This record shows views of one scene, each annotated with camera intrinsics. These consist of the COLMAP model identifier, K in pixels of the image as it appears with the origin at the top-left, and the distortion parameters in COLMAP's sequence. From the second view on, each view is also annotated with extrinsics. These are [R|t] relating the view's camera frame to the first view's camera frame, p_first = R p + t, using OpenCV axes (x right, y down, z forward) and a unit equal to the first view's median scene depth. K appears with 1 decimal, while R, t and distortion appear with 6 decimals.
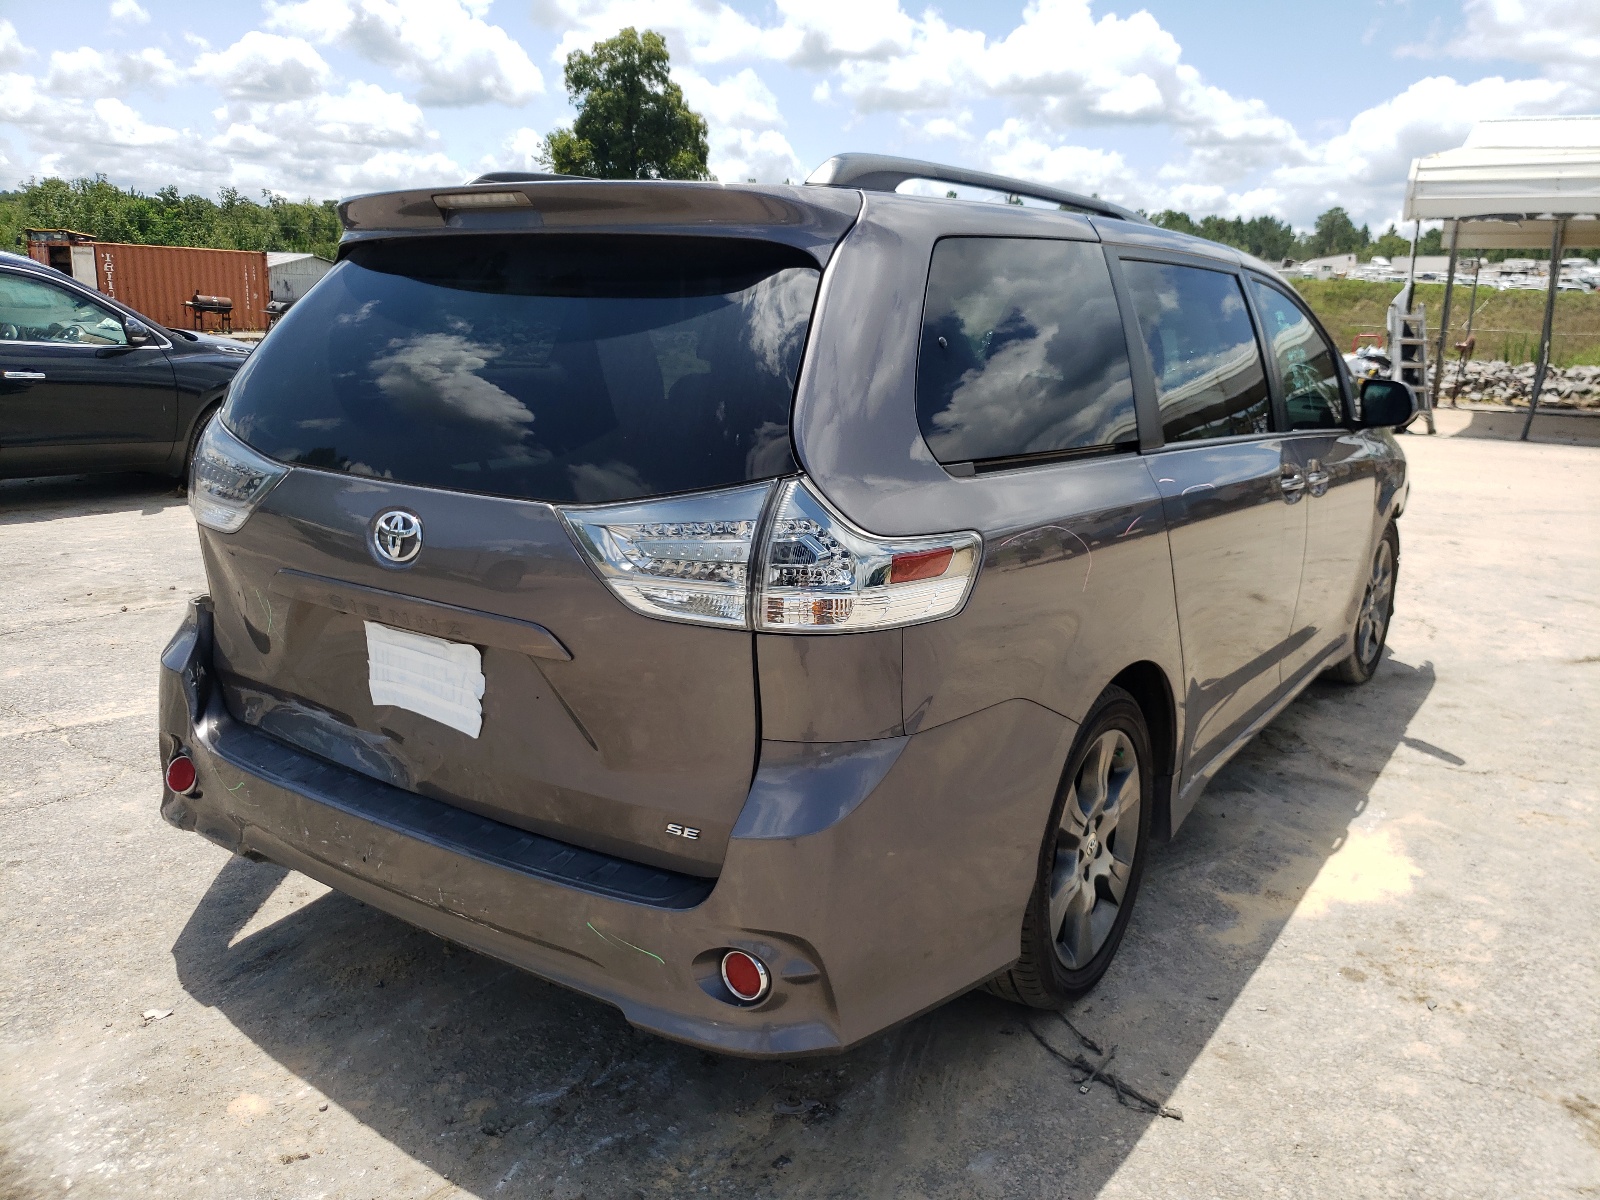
lens RADIAL K [[1216.6, 0, 799.9], [0, 1216.6, 603.3], [0, 0, 1]] dist [-0.010034, 0.020924]
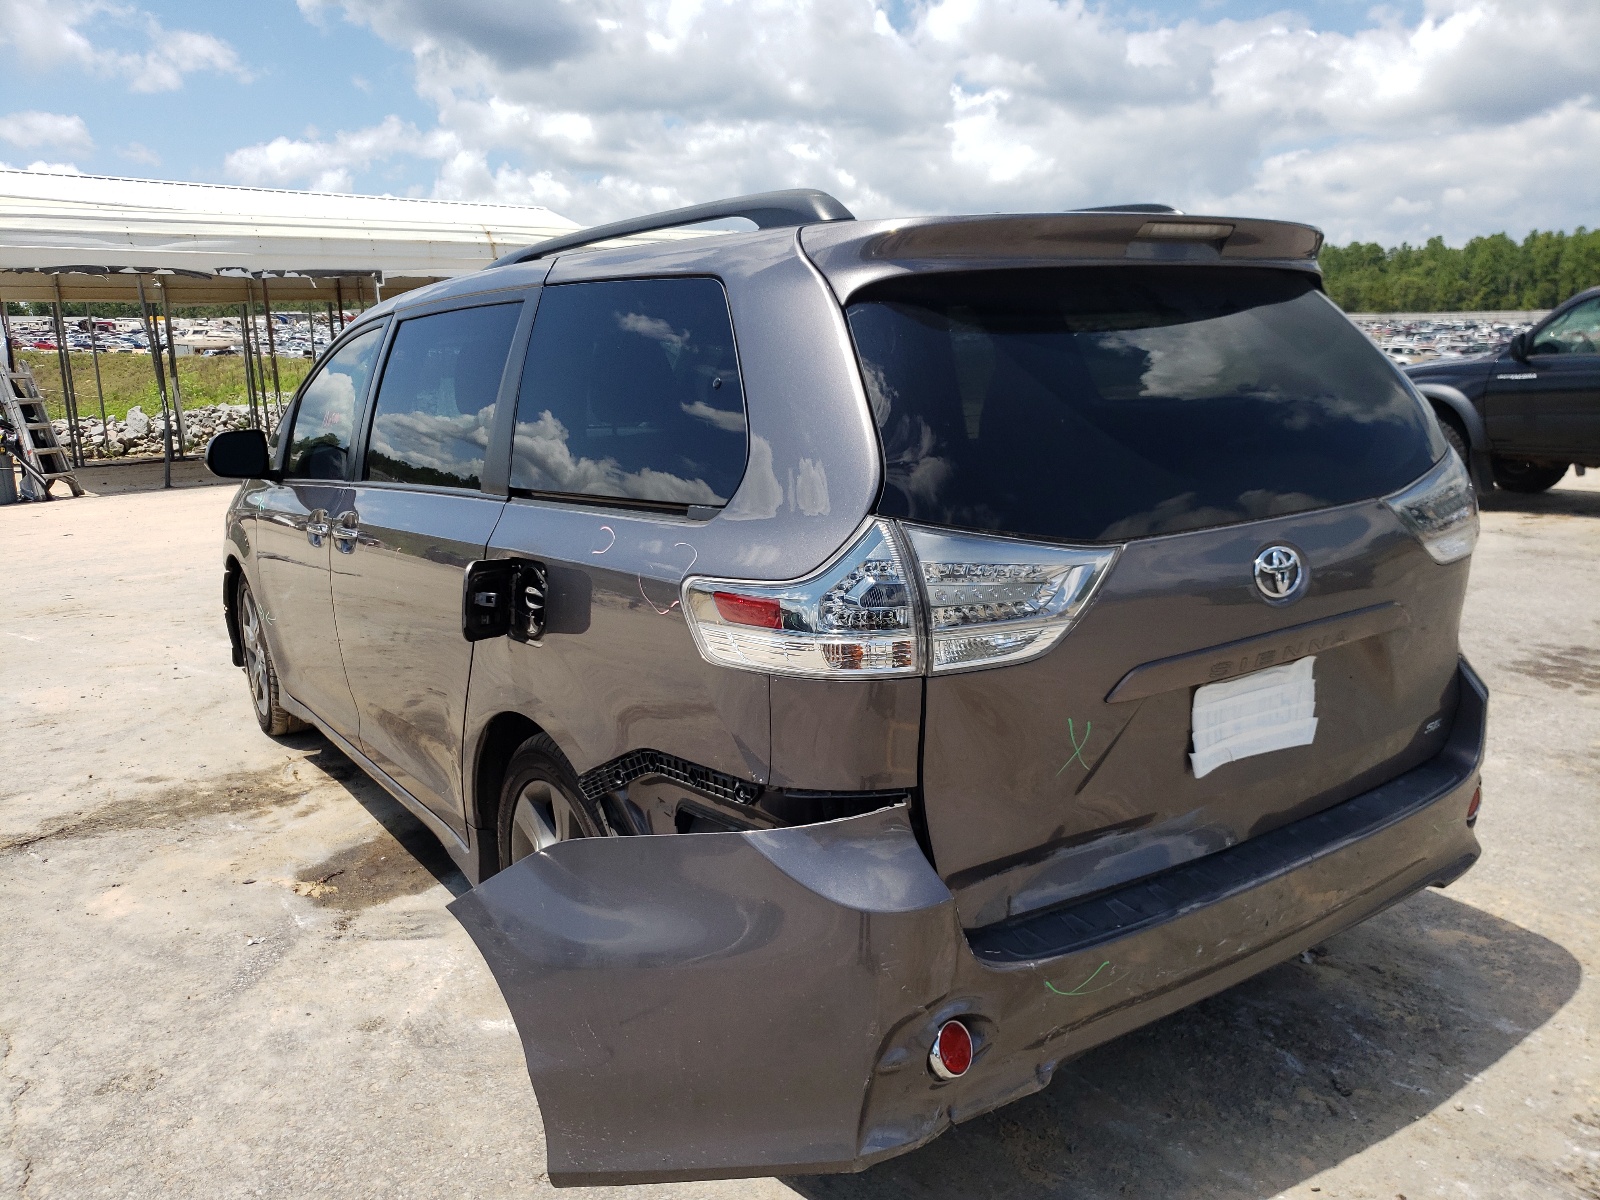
lens RADIAL K [[1253.5, 0, 798.0], [0, 1253.5, 598.3], [0, 0, 1]] dist [0.033667, -0.001267]
pose [[0.371295, -0.213727, 0.903582, -1.322533], [0.263670, 0.957356, 0.118100, -0.242956], [-0.890291, 0.194397, 0.411814, 0.856729]]
